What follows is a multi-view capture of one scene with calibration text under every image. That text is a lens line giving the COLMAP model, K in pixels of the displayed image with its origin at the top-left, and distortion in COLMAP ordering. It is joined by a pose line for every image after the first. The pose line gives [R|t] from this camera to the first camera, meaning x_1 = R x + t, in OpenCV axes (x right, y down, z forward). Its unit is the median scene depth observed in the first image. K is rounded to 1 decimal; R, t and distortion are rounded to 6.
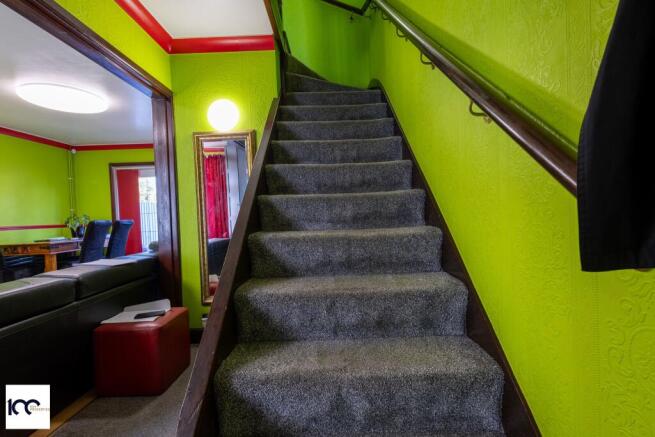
lens RADIAL K [[303.4, 0, 327.5], [0, 303.4, 218.5], [0, 0, 1]] dist [0.010397, -0.000926]
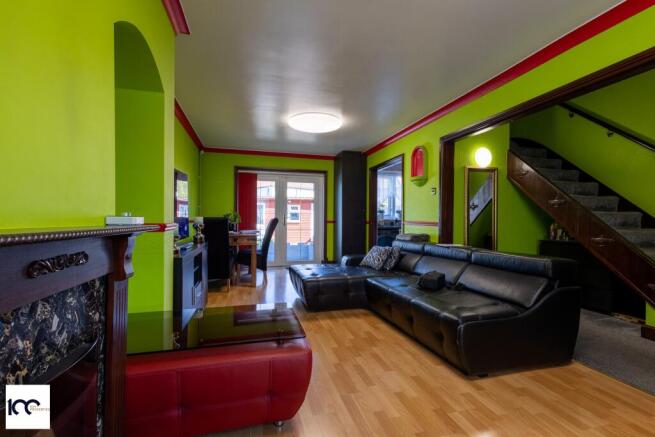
lens RADIAL K [[303.4, 0, 327.5], [0, 303.4, 218.5], [0, 0, 1]] dist [0.010397, -0.000926]
pose [[0.962109, 0.045449, 0.268850, -1.515775], [-0.038382, 0.998767, -0.031485, 0.064651], [-0.269950, 0.019973, 0.962667, -0.313573]]
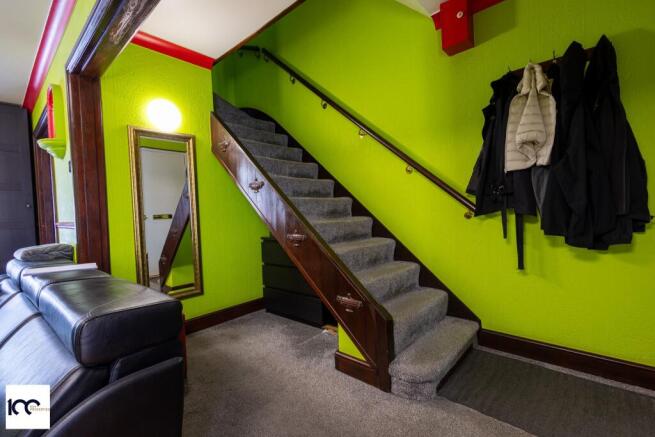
lens RADIAL K [[300.8, 0, 327.5], [0, 300.8, 218.5], [0, 0, 1]] dist [0.000000, -0.000082]
pose [[0.661446, -0.006918, 0.749961, -0.725728], [0.025797, 0.999576, -0.013532, 0.032993], [-0.749549, 0.028298, 0.661344, -0.067068]]
